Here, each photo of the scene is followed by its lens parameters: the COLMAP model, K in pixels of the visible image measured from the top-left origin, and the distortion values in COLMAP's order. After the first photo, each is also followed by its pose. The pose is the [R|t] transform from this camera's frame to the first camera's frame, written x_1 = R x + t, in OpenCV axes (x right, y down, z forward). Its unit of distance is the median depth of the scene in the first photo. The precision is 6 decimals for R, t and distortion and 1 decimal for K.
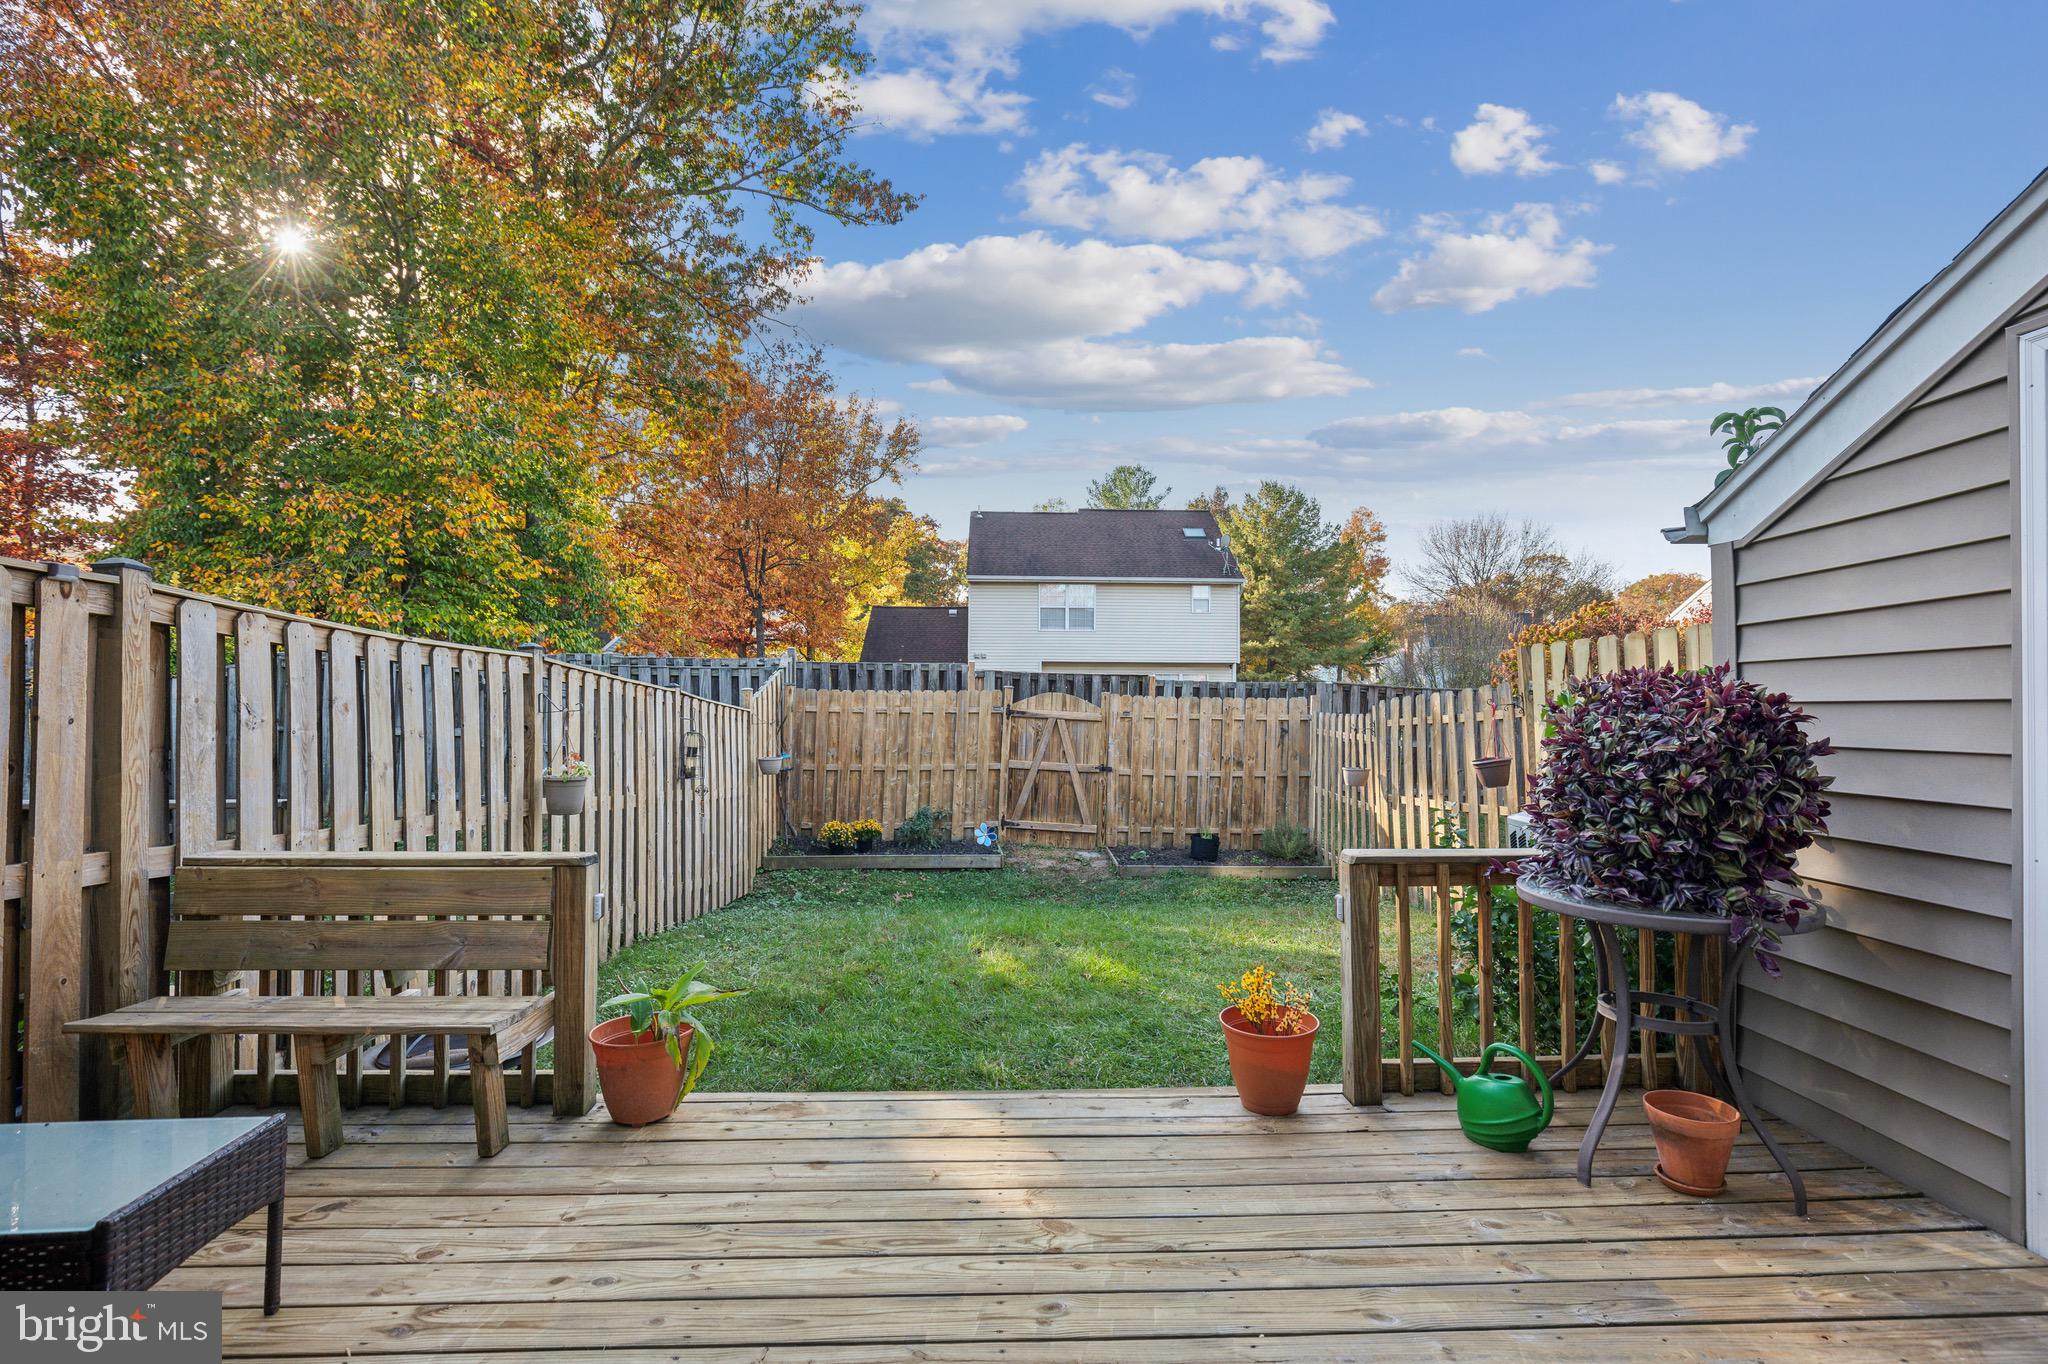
lens RADIAL K [[955.5, 0, 1024.1], [0, 955.5, 697.1], [0, 0, 1]] dist [-0.013572, 0.006280]
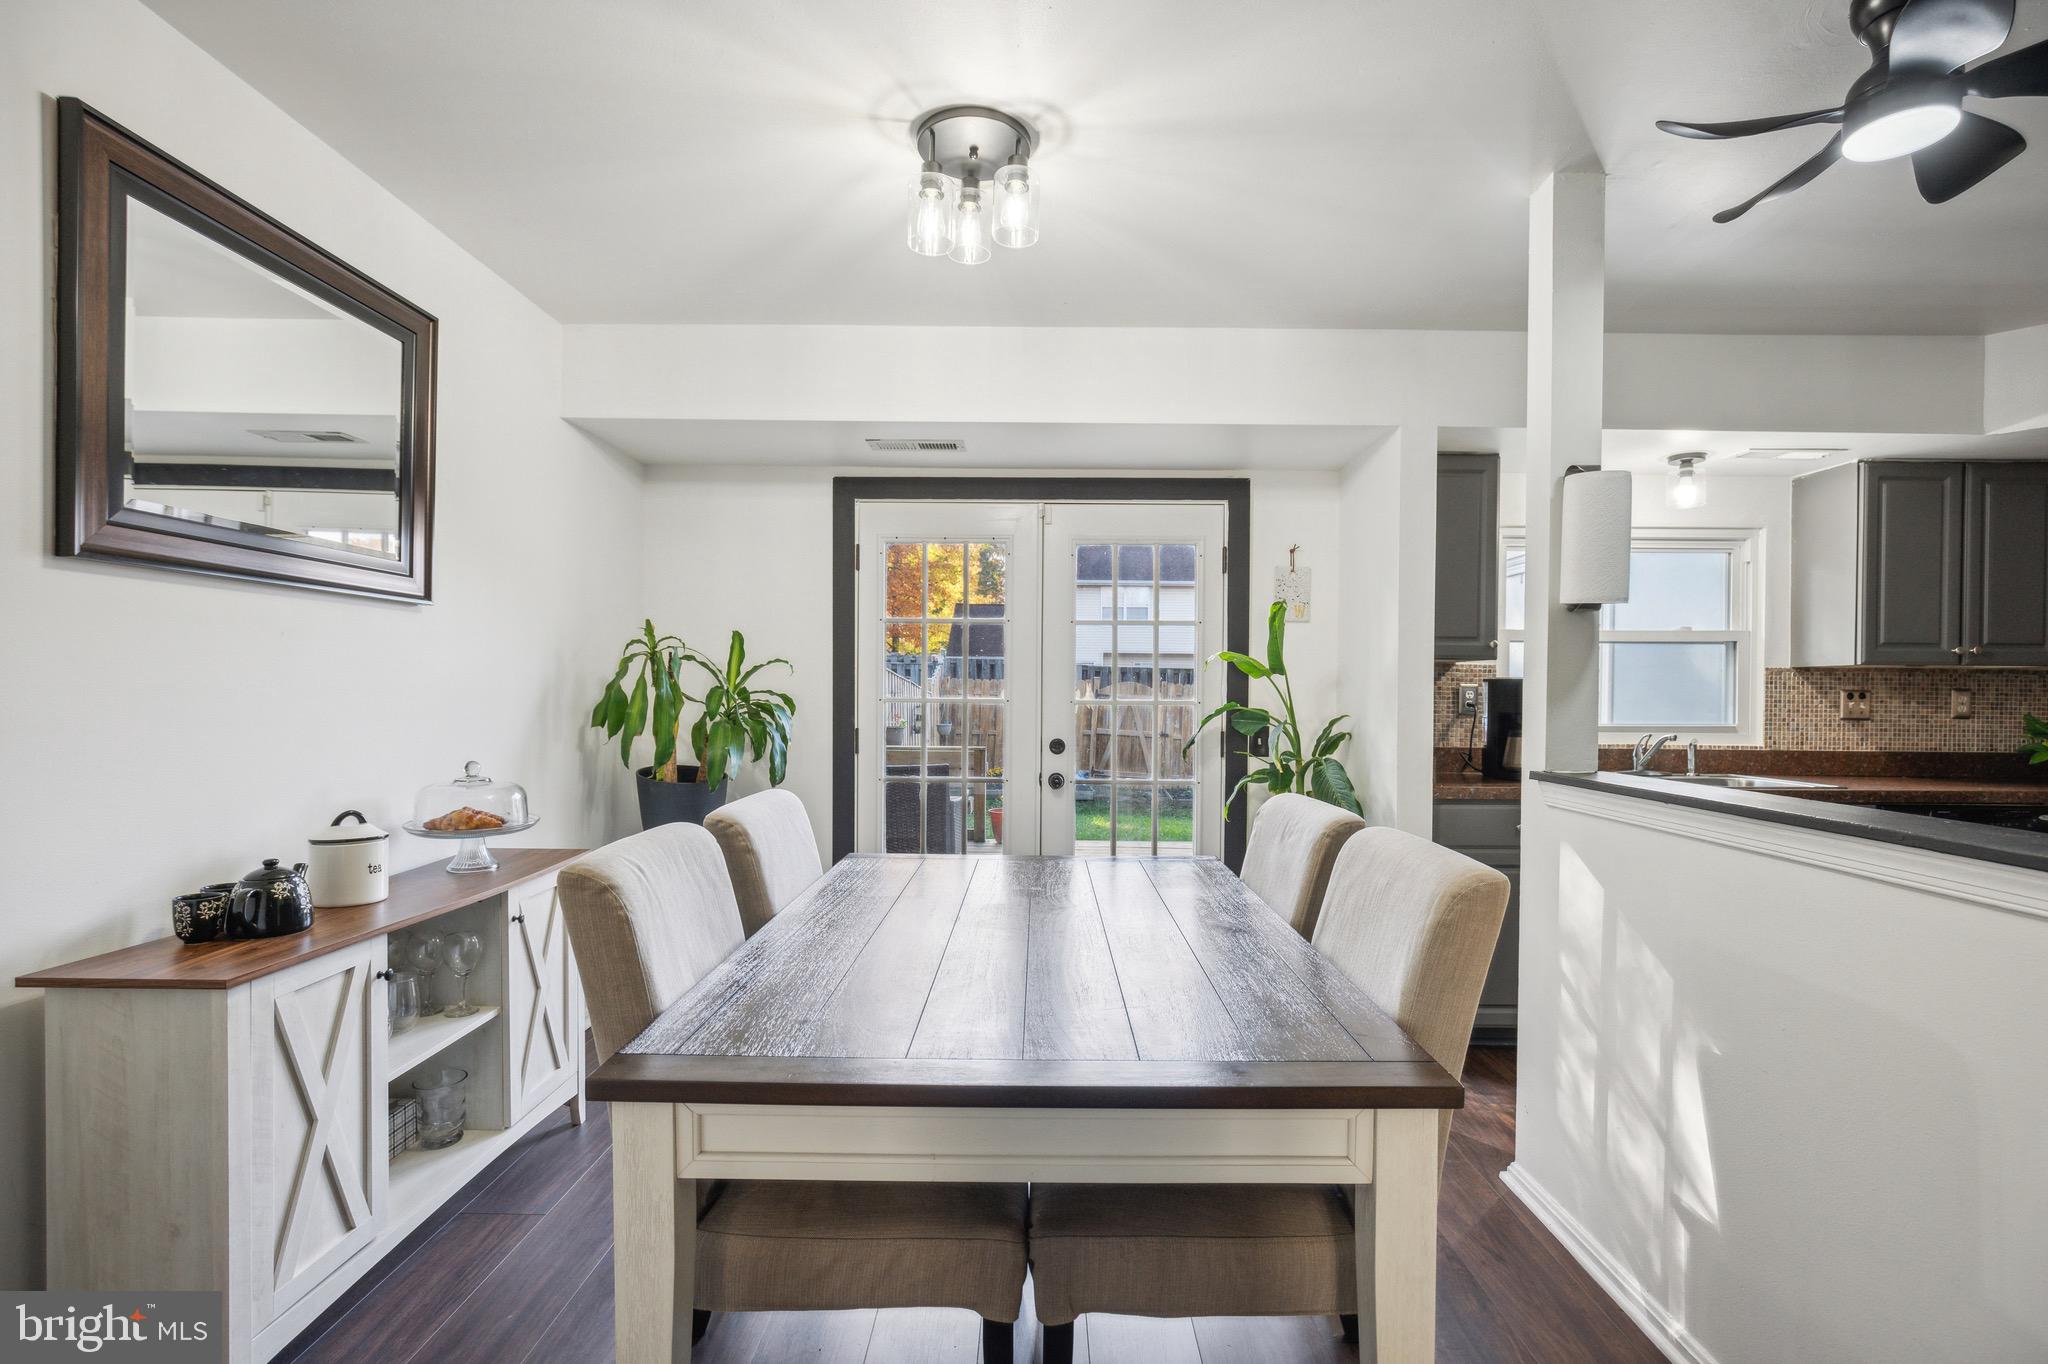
lens RADIAL K [[921.2, 0, 1034.0], [0, 921.2, 702.9], [0, 0, 1]] dist [-0.008886, 0.000161]
pose [[0.999195, 0.007247, -0.039469, -0.056531], [-0.006275, 0.999675, 0.024698, -0.006714], [0.039635, -0.024430, 0.998916, -0.402063]]
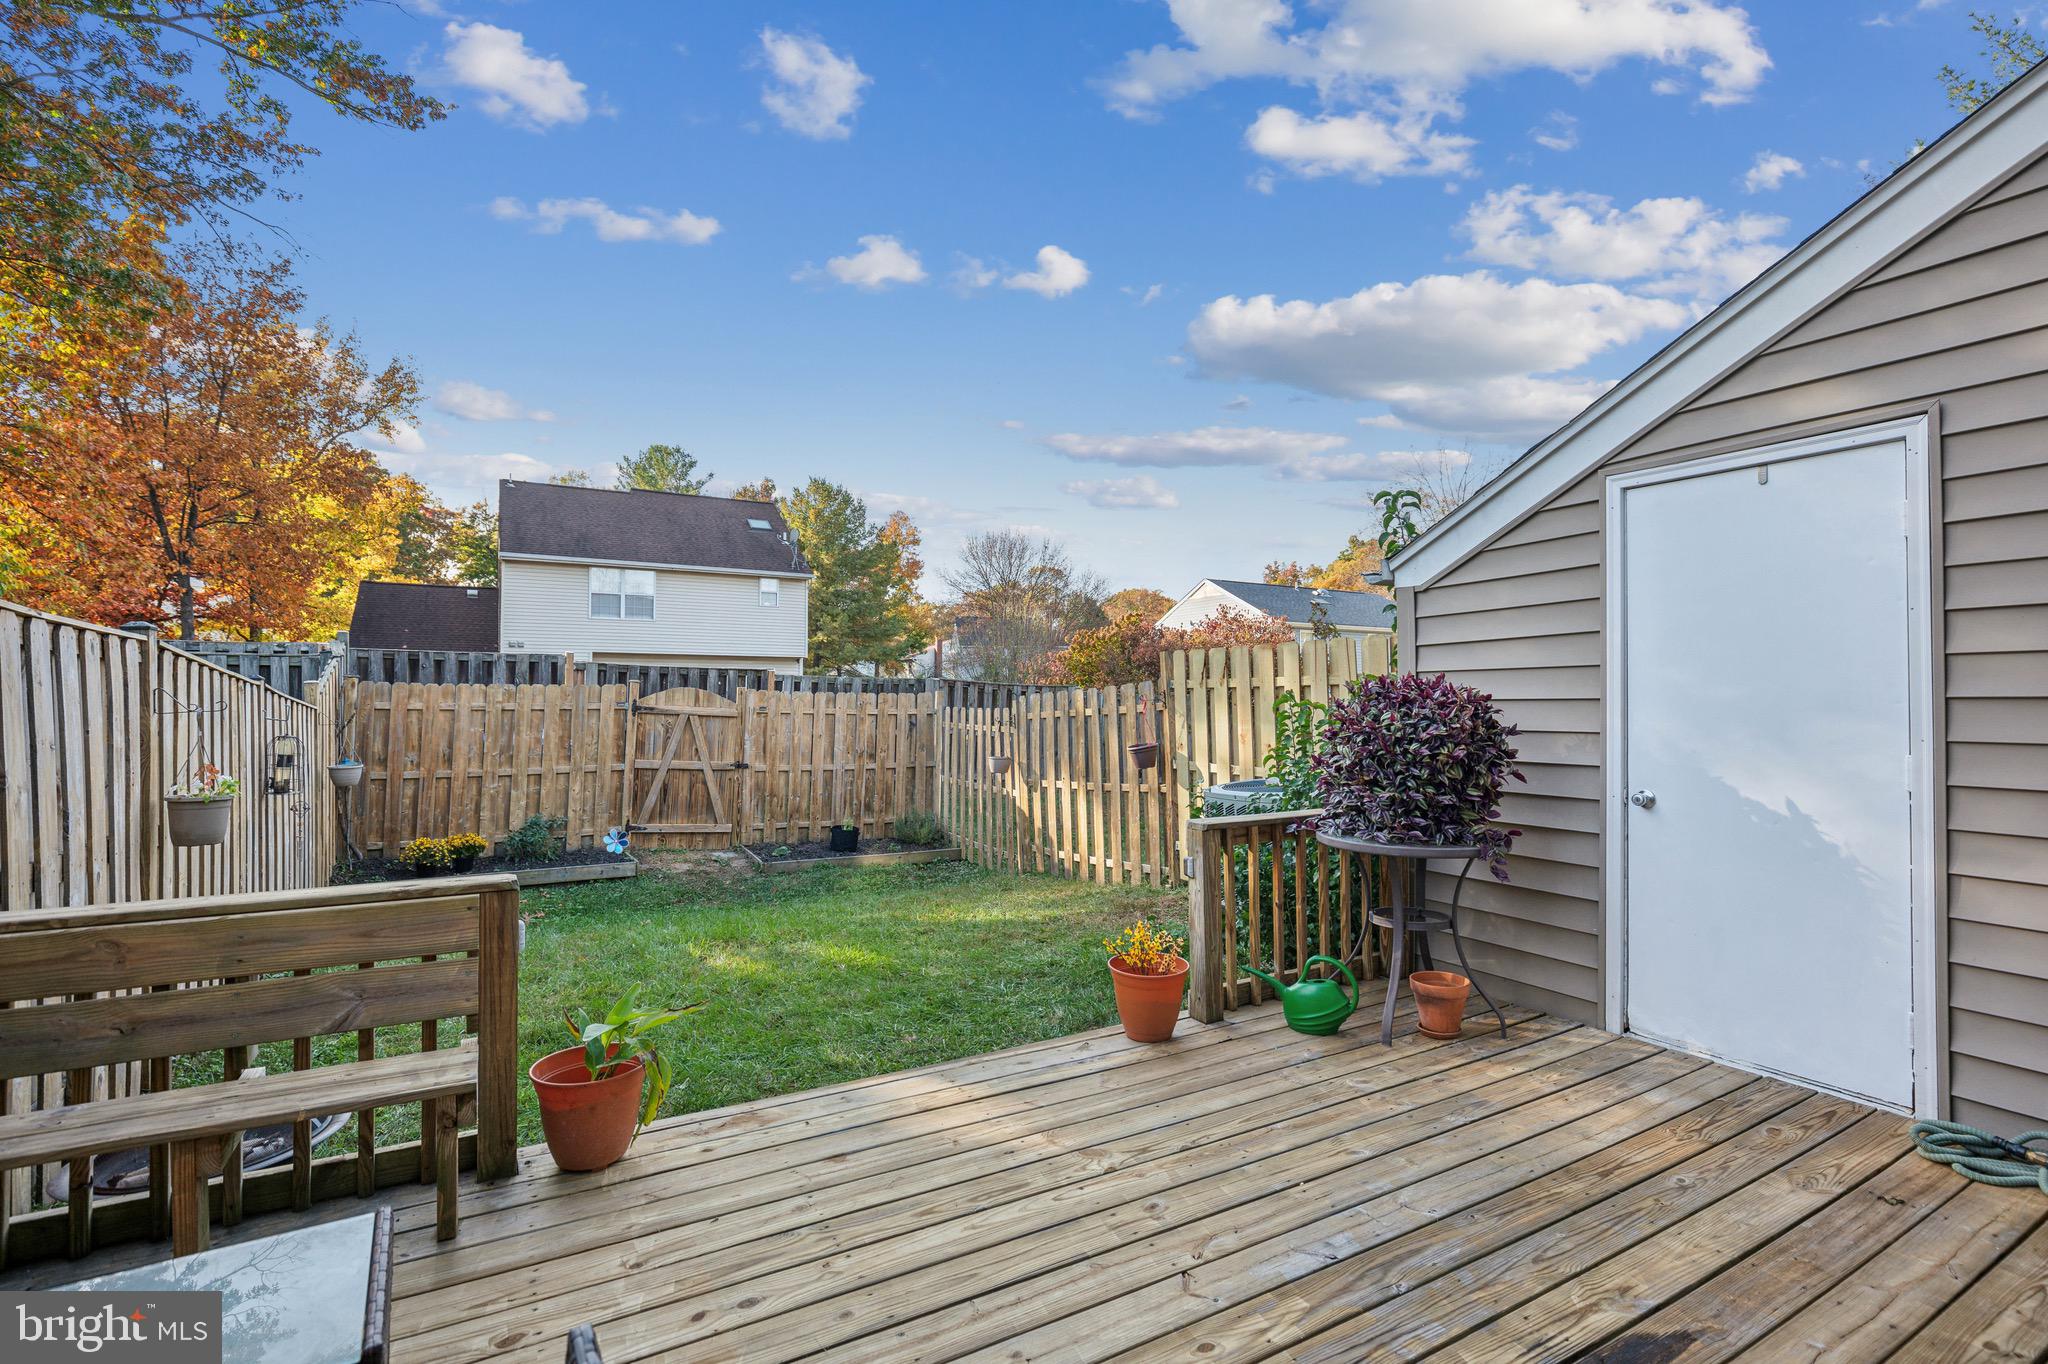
lens RADIAL K [[955.5, 0, 1024.1], [0, 955.5, 697.1], [0, 0, 1]] dist [-0.013572, 0.006280]
pose [[0.884345, -0.001069, 0.466833, -0.114203], [-0.001987, 0.999980, 0.006055, -0.001473], [-0.466830, -0.006282, 0.884325, 0.002936]]
